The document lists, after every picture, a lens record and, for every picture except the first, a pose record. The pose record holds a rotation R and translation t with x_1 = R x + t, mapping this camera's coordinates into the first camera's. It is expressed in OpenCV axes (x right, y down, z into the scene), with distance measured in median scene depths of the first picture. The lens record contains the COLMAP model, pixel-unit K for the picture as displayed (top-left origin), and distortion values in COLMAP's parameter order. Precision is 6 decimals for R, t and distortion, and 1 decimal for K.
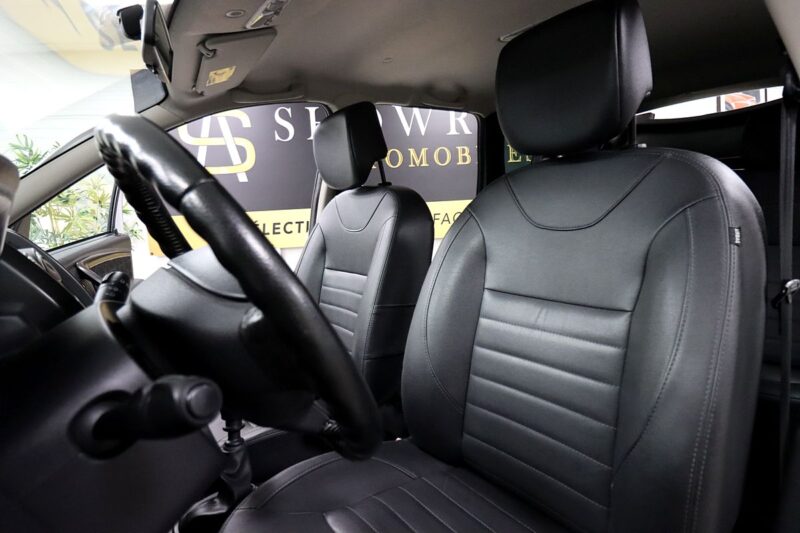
lens RADIAL K [[425.3, 0, 399.8], [0, 425.3, 257.4], [0, 0, 1]] dist [-0.000662, 0.000198]
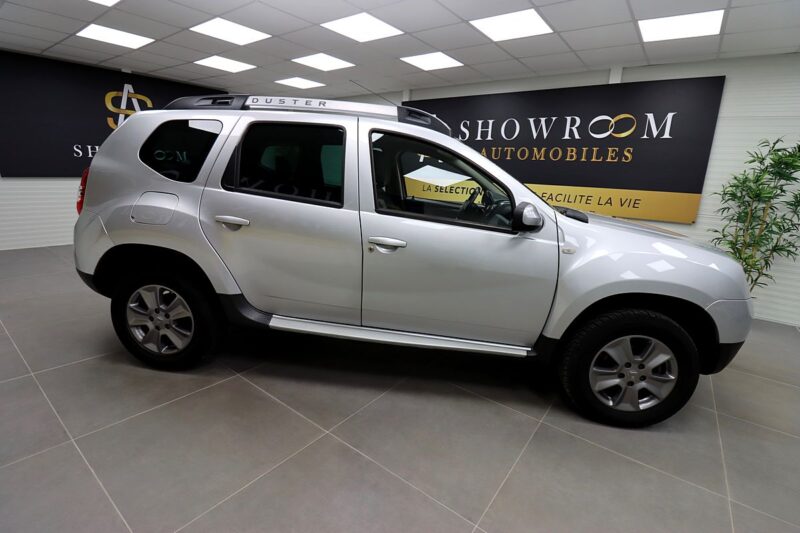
lens RADIAL K [[371.7, 0, 403.4], [0, 371.7, 263.4], [0, 0, 1]] dist [0.001483, -0.013367]
pose [[0.724427, 0.251331, -0.641902, 0.671181], [-0.149087, 0.966252, 0.210073, -0.068173], [0.673037, -0.056484, 0.737449, -0.334361]]
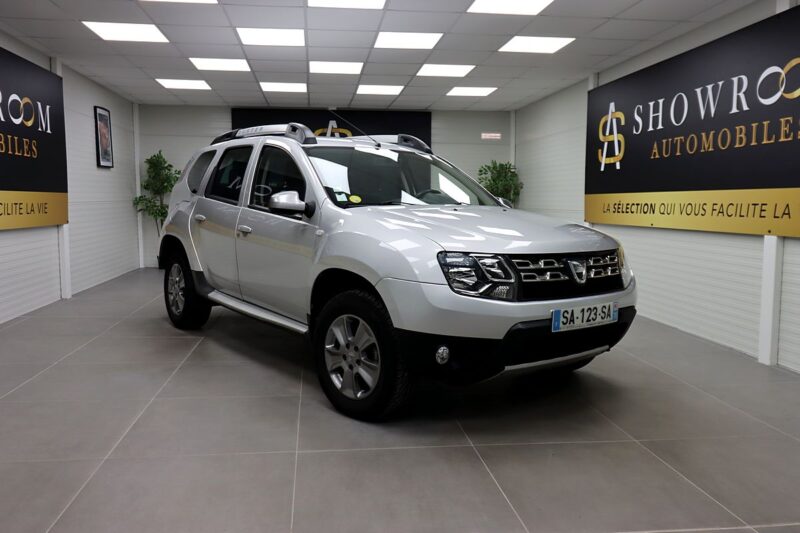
lens RADIAL K [[634.5, 0, 400.0], [0, 634.5, 266.5], [0, 0, 1]] dist [0.005467, 0.002168]
pose [[0.019384, 0.157007, -0.987407, 1.509629], [-0.095139, 0.983401, 0.154502, -0.124091], [0.995275, 0.090946, 0.034000, 0.327691]]
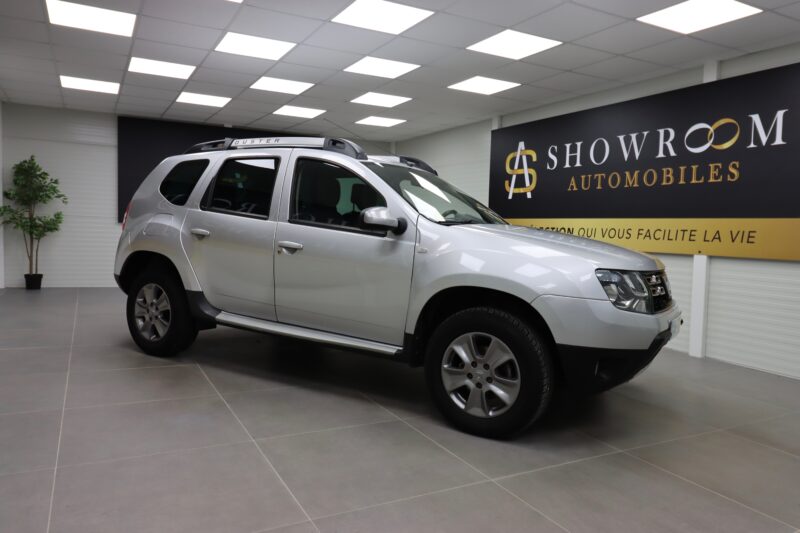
lens RADIAL K [[567.3, 0, 402.7], [0, 567.3, 263.5], [0, 0, 1]] dist [0.006969, -0.000475]
pose [[0.375708, 0.126031, -0.918128, 1.304751], [-0.133191, 0.987768, 0.081087, -0.055430], [0.917117, 0.091821, 0.387898, -0.142895]]
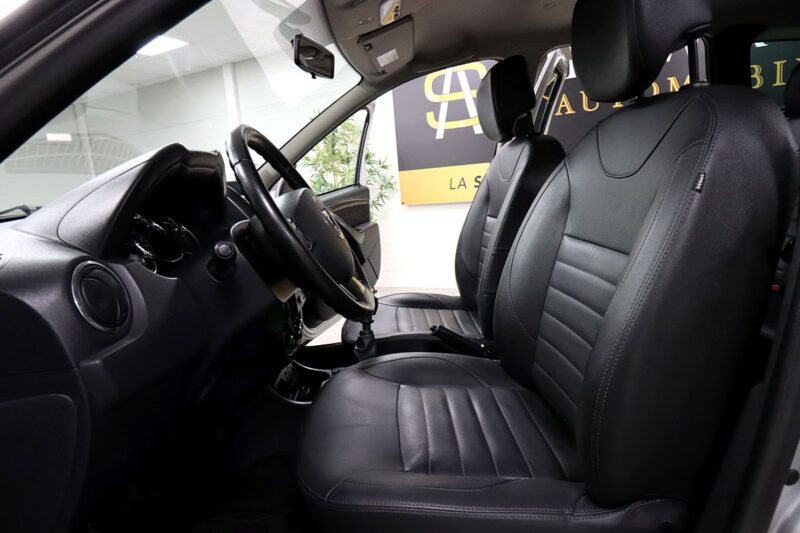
lens RADIAL K [[460.9, 0, 402.0], [0, 460.9, 258.3], [0, 0, 1]] dist [0.003727, -0.016284]
pose [[0.826239, 0.079223, -0.557721, 0.123962], [-0.021604, 0.993789, 0.109160, 0.003800], [0.562905, -0.078144, 0.822819, -0.042980]]
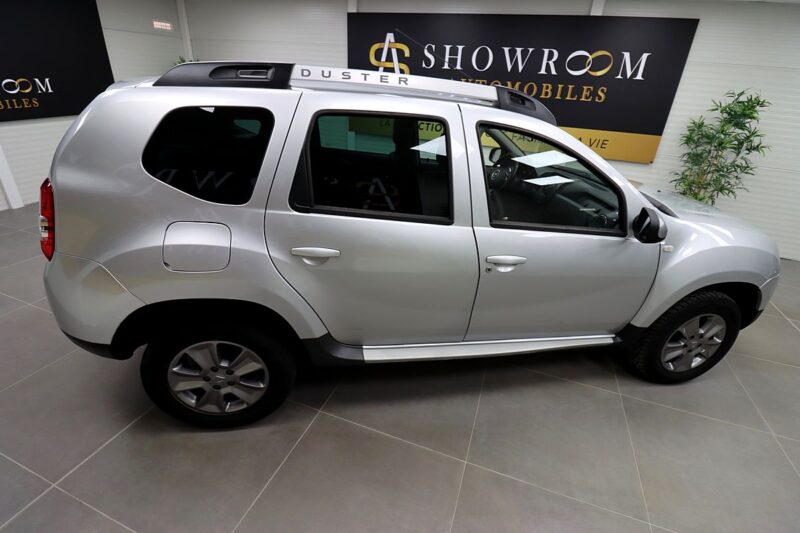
lens RADIAL K [[369.6, 0, 404.4], [0, 369.6, 262.8], [0, 0, 1]] dist [0.001408, -0.013270]
pose [[0.892215, 0.291969, -0.344537, 0.334786], [-0.142973, 0.906281, 0.397762, -0.153487], [0.428381, -0.305630, 0.850341, -0.420323]]
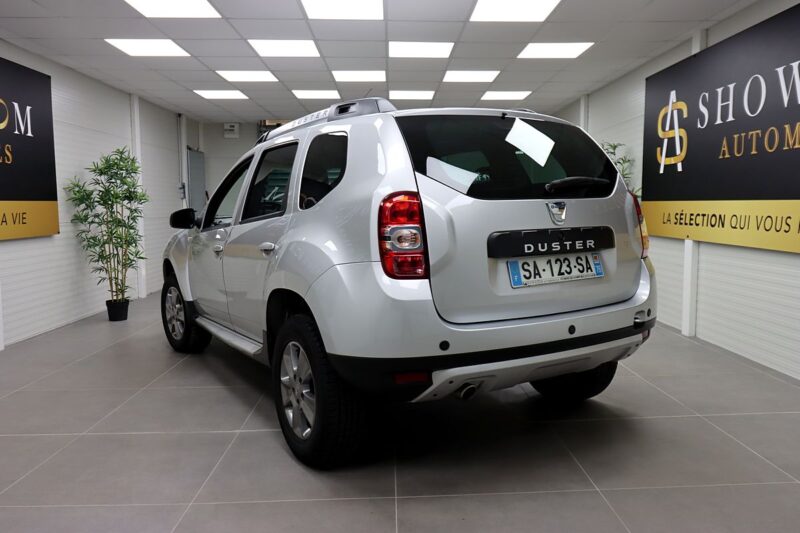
lens RADIAL K [[631.8, 0, 403.6], [0, 631.8, 246.5], [0, 0, 1]] dist [0.005401, 0.006781]
pose [[-0.098143, 0.126332, -0.987121, 1.224994], [-0.087438, 0.986979, 0.135007, -0.147176], [0.991324, 0.099562, -0.085819, 0.492963]]
